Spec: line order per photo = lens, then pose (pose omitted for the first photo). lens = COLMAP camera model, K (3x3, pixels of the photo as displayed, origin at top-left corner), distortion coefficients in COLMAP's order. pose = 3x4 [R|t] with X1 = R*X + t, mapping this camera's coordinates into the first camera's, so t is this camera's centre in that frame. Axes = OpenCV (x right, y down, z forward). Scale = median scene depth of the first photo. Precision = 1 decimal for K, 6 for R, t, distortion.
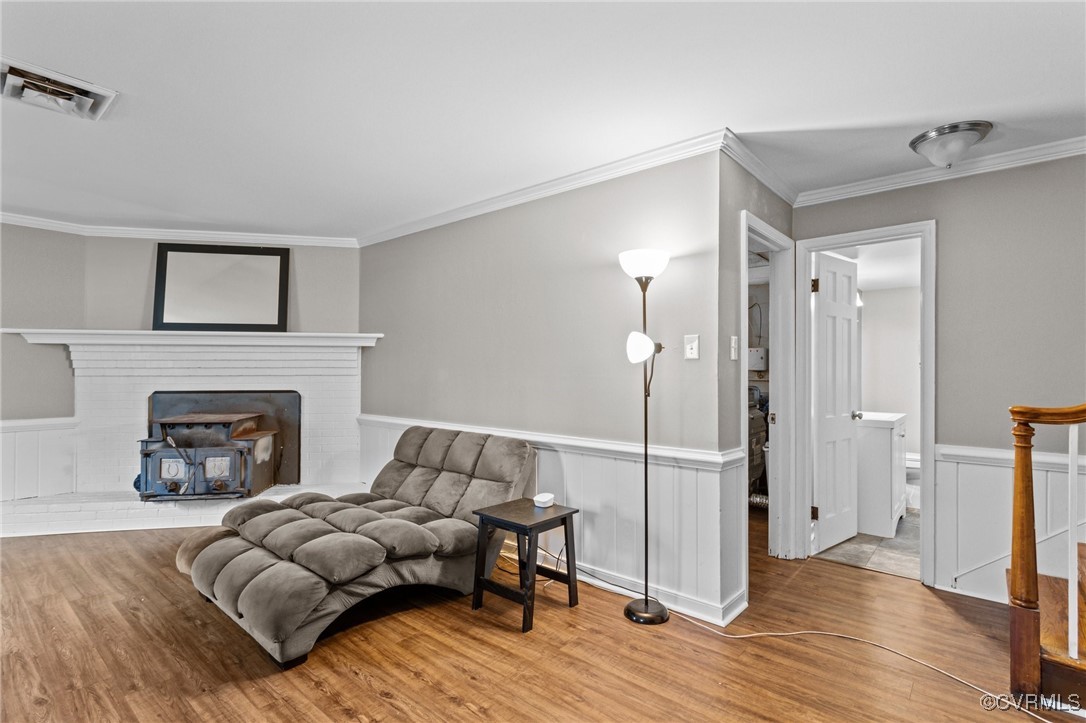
lens RADIAL K [[513.1, 0, 547.0], [0, 513.1, 368.3], [0, 0, 1]] dist [0.009919, 0.000731]
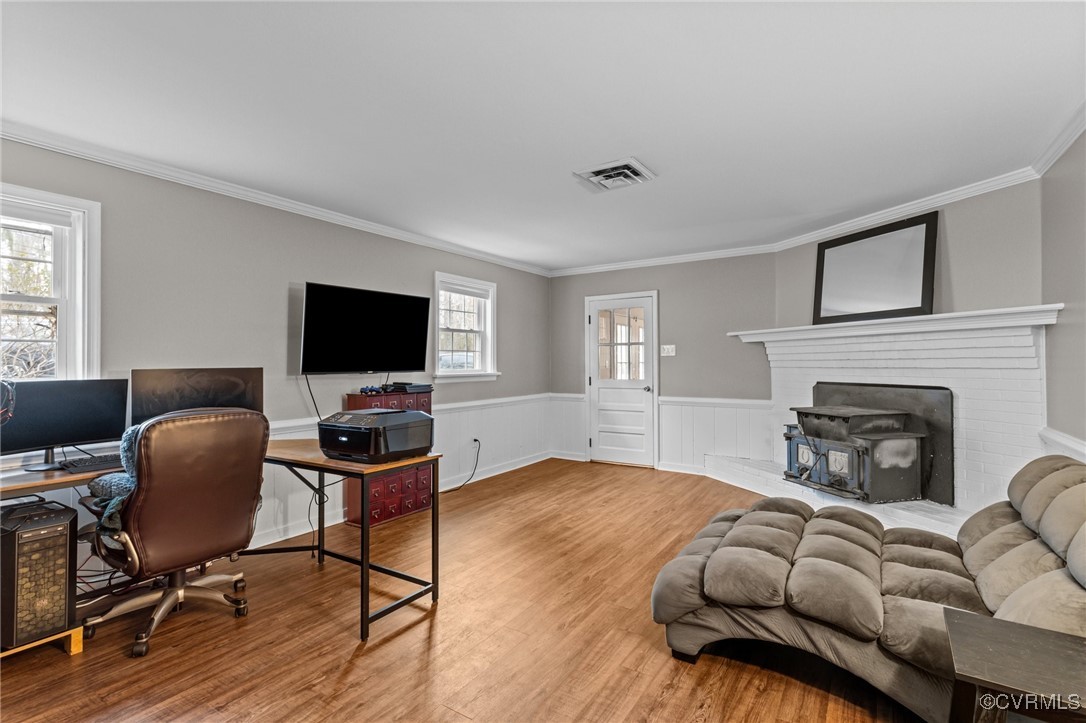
lens RADIAL K [[513.1, 0, 545.4], [0, 513.1, 357.2], [0, 0, 1]] dist [0.009919, 0.000731]
pose [[0.132424, -0.012096, -0.991119, 0.245482], [0.010443, 0.999887, -0.010808, -0.000763], [0.991138, -0.008919, 0.132535, 0.317394]]
